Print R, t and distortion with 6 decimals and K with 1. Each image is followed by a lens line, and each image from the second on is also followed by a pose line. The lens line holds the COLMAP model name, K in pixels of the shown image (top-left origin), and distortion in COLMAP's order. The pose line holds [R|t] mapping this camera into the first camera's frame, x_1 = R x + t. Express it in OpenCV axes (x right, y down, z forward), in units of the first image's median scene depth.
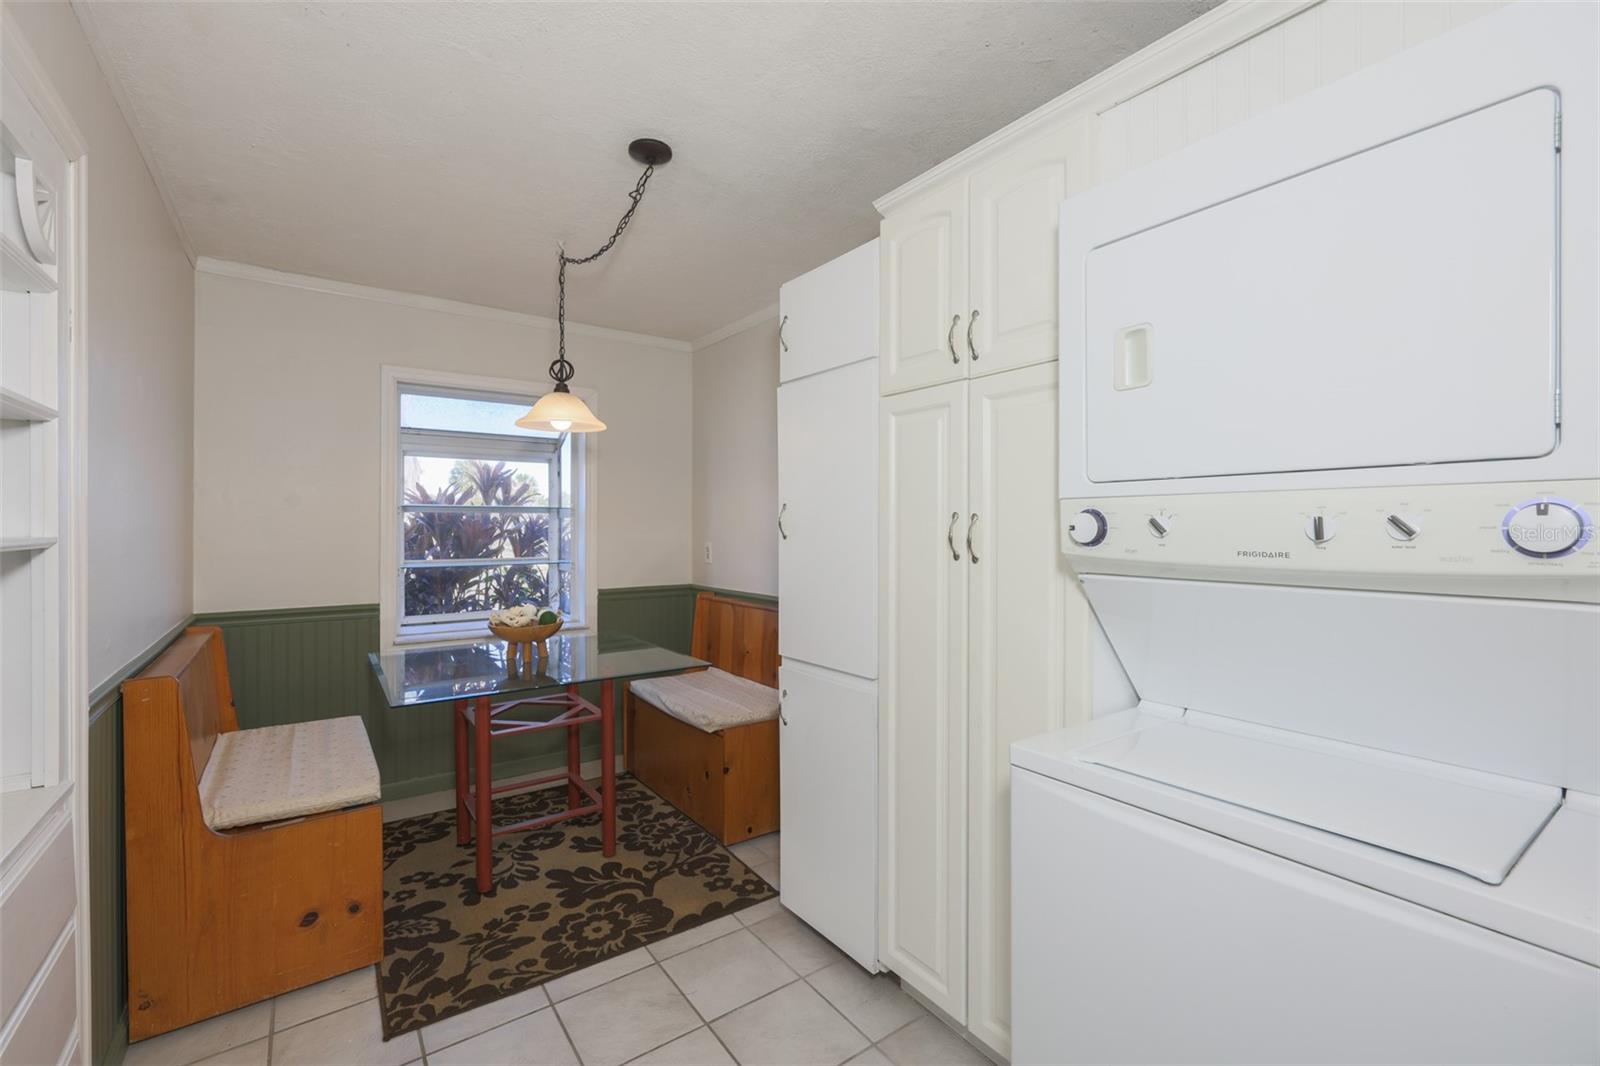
lens RADIAL K [[685.7, 0, 800.8], [0, 685.7, 527.1], [0, 0, 1]] dist [-0.003877, 0.001525]
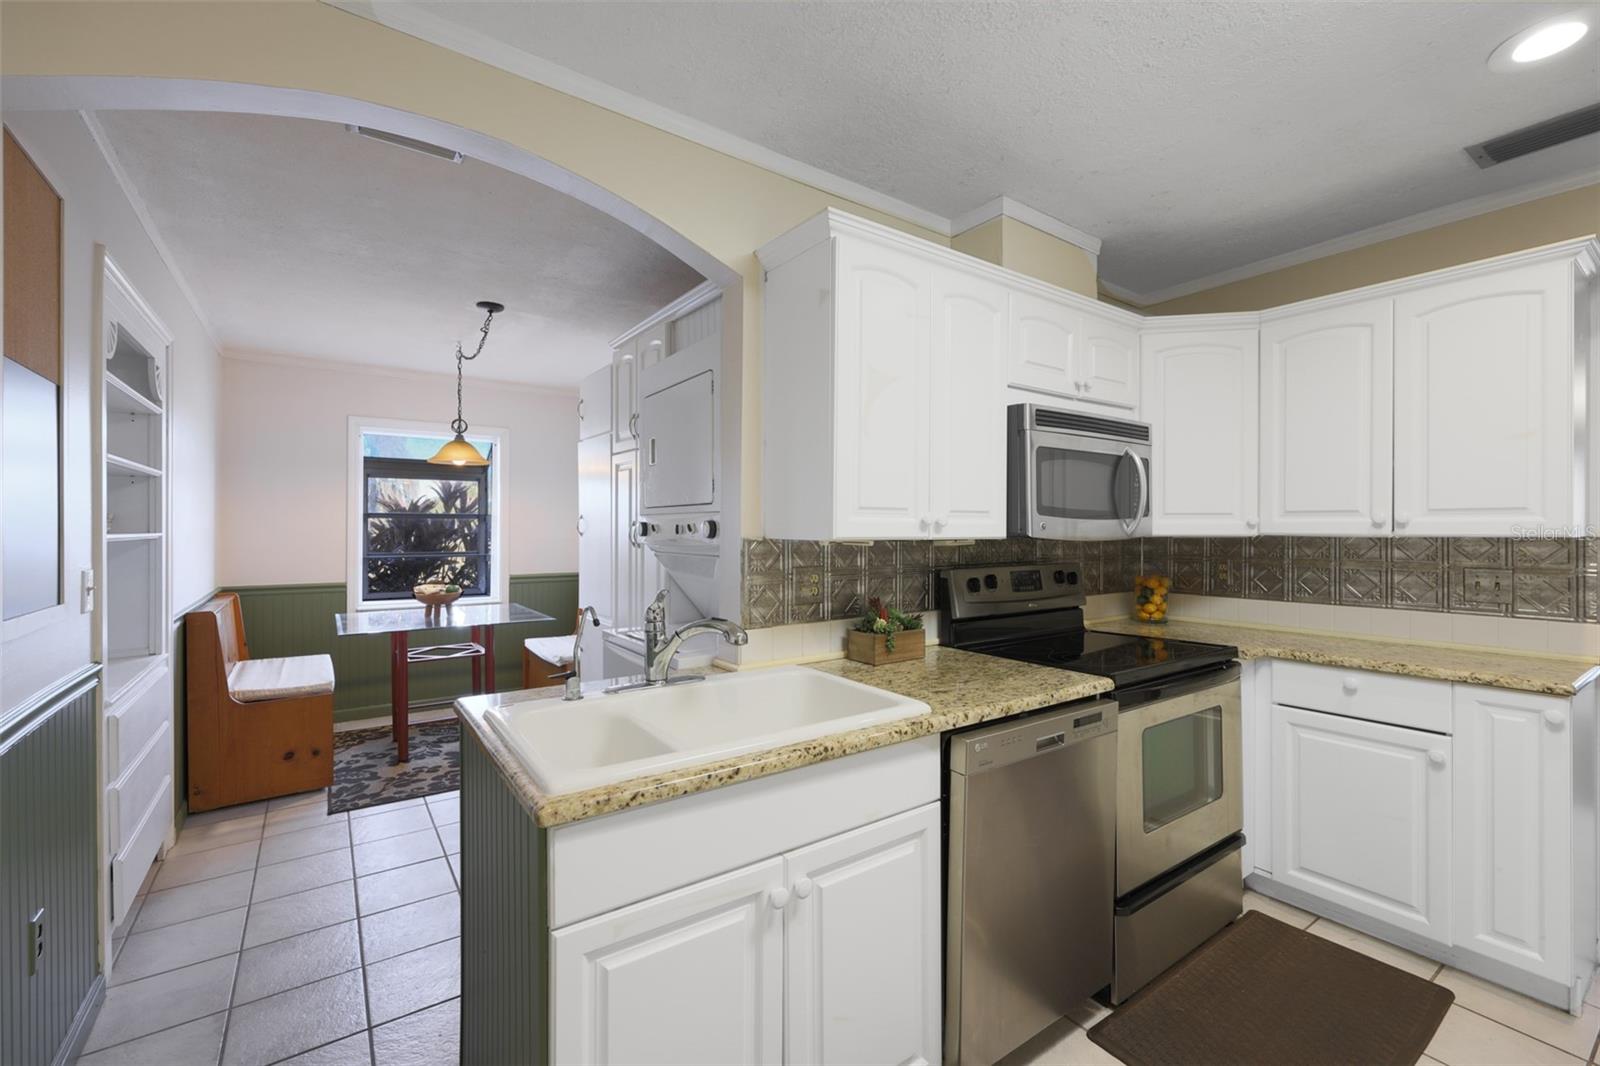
lens RADIAL K [[685.7, 0, 794.7], [0, 685.7, 527.3], [0, 0, 1]] dist [-0.003877, 0.001525]
pose [[0.999842, -0.001271, -0.017726, 0.467911], [0.001154, 0.999977, -0.006647, 0.007859], [0.017734, 0.006626, 0.999821, -0.562029]]
